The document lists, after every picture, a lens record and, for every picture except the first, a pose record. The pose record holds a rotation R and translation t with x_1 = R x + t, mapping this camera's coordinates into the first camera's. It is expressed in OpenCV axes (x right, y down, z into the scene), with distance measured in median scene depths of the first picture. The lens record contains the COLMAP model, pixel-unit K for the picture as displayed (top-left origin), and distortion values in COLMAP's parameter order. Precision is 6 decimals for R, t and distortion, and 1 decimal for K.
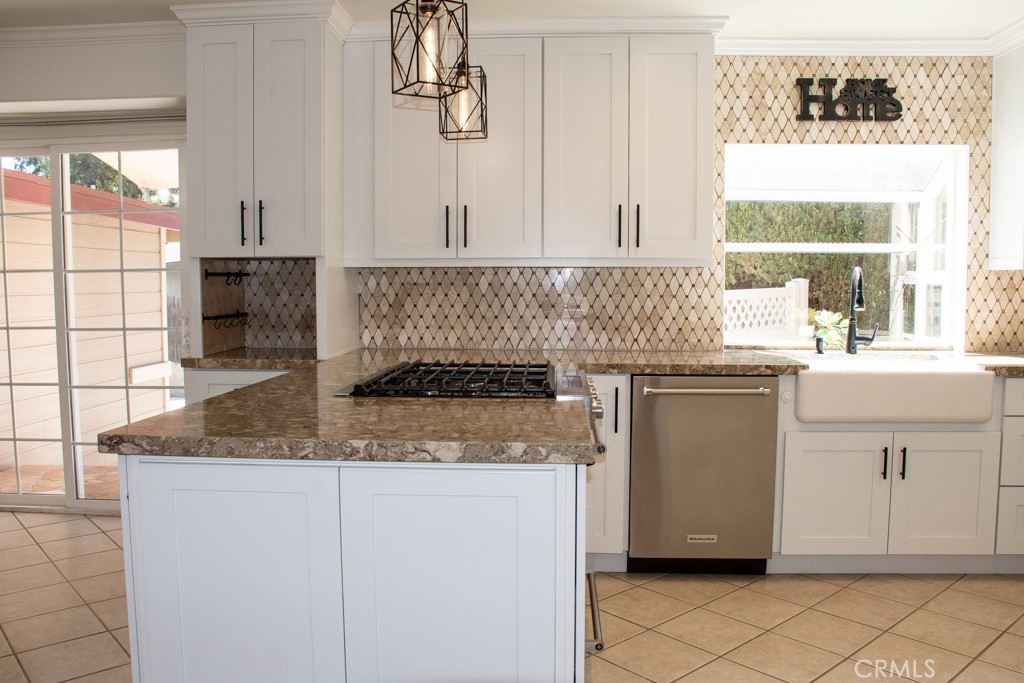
lens RADIAL K [[800.0, 0, 508.3], [0, 800.0, 343.4], [0, 0, 1]] dist [-0.130890, 0.073965]
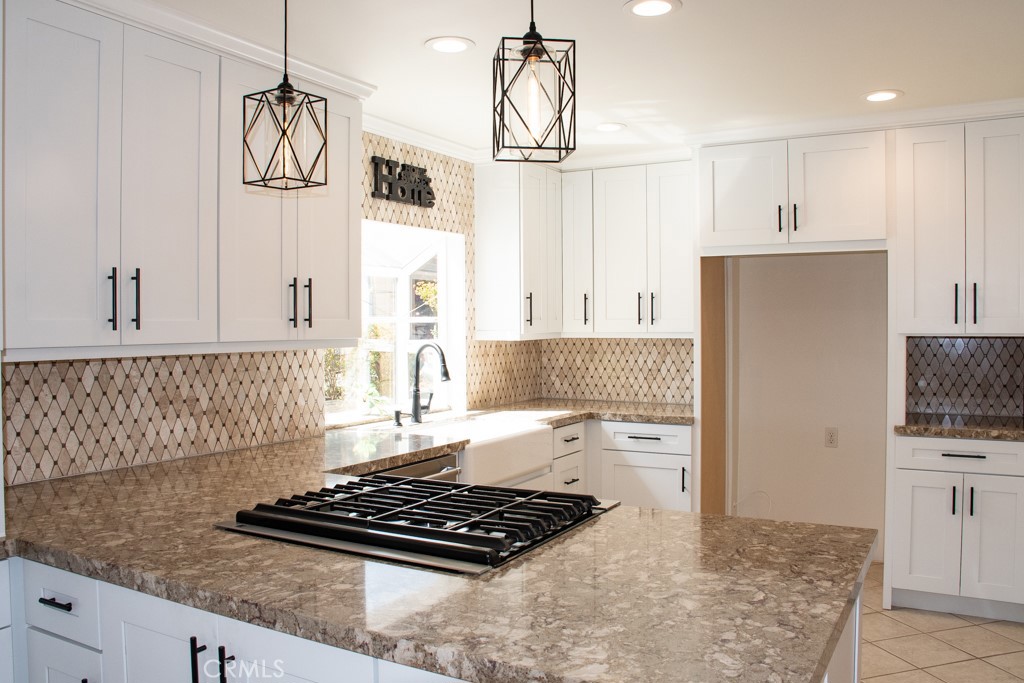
lens RADIAL K [[800.0, 0, 509.9], [0, 800.0, 343.6], [0, 0, 1]] dist [-0.130890, 0.073965]
pose [[0.470357, -0.022077, 0.882200, -0.445110], [0.075499, 0.997028, -0.015302, -0.066588], [-0.879241, 0.073803, 0.470626, 0.367066]]
